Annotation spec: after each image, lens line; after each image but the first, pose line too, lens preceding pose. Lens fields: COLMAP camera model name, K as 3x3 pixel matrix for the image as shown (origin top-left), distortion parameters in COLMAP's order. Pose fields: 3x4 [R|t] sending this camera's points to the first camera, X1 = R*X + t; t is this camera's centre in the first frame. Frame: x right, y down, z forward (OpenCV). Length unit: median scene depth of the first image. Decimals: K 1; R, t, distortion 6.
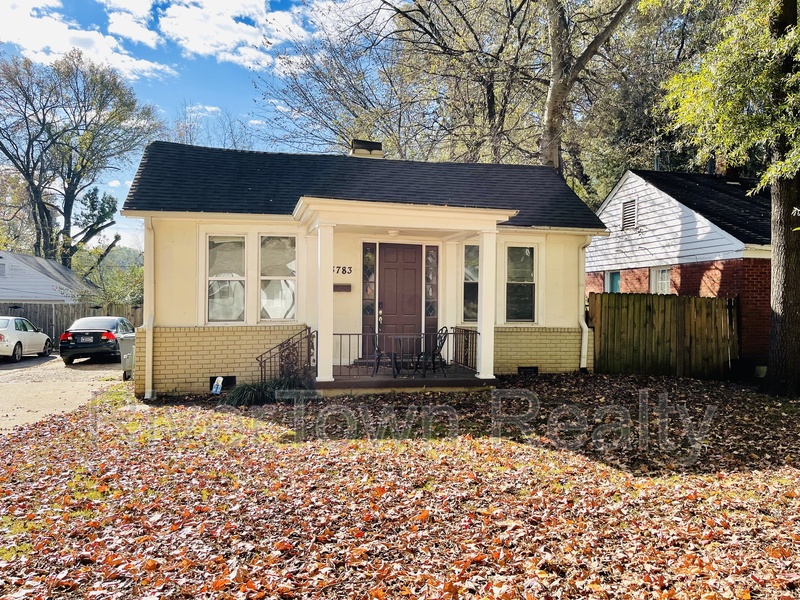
lens RADIAL K [[595.0, 0, 400.0], [0, 595.0, 300.0], [0, 0, 1]] dist [0.002776, 0.000085]
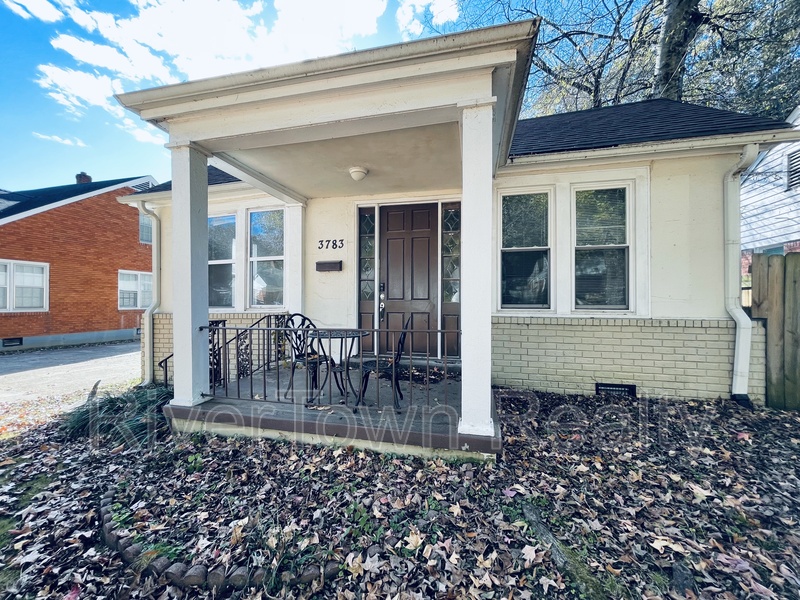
lens RADIAL K [[321.7, 0, 400.0], [0, 321.7, 300.0], [0, 0, 1]] dist [-0.002096, -0.000219]
pose [[0.894681, -0.012324, -0.446536, 0.164956], [0.012668, 0.999917, -0.002215, 0.025174], [0.446526, -0.003675, 0.894763, 0.607975]]
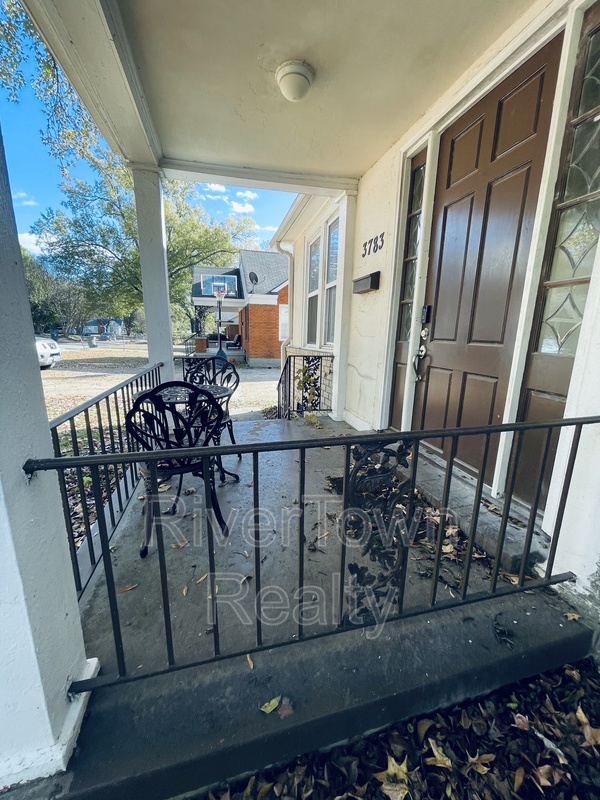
lens RADIAL K [[322.8, 0, 300.0], [0, 322.8, 400.0], [0, 0, 1]] dist [0.000050, 0.000194]
pose [[0.022491, 0.198574, -0.979828, 0.176638], [0.007592, 0.980014, 0.198786, 0.020287], [0.999718, -0.011910, 0.020534, 0.867585]]
